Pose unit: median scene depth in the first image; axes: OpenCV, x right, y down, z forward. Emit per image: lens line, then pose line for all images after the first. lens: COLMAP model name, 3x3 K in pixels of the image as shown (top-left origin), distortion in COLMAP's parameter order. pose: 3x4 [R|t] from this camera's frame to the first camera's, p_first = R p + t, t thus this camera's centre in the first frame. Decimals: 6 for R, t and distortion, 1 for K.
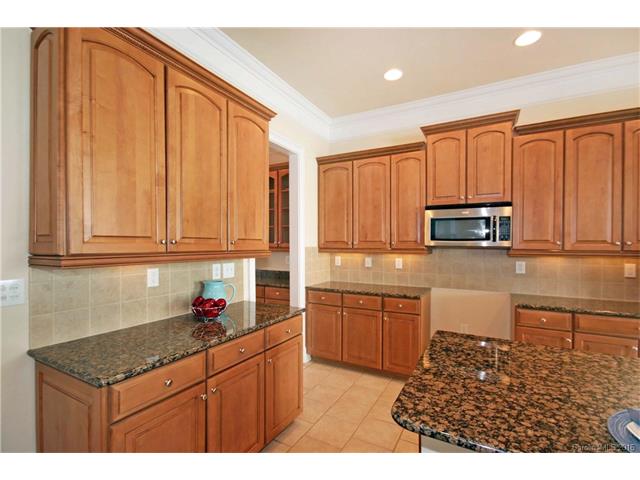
lens RADIAL K [[306.2, 0, 317.3], [0, 306.2, 243.1], [0, 0, 1]] dist [-0.000379, -0.000425]
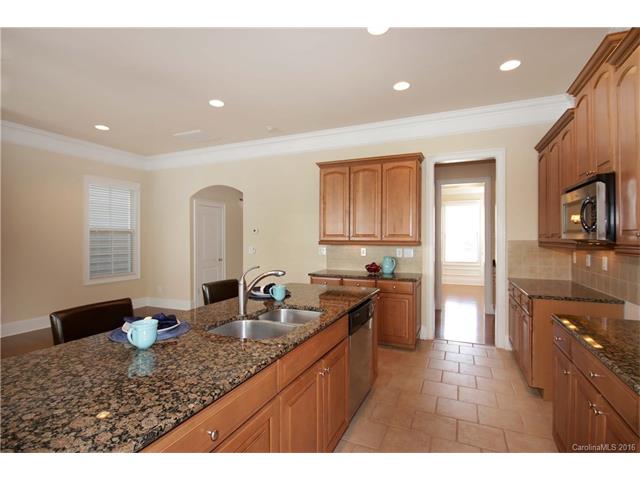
lens RADIAL K [[321.7, 0, 320.0], [0, 321.7, 240.0], [0, 0, 1]] dist [0.001457, 0.000153]
pose [[0.090183, 0.006592, -0.995903, 1.285193], [-0.000675, 0.999978, 0.006558, 0.006015], [0.995925, 0.000081, 0.090186, 0.310477]]
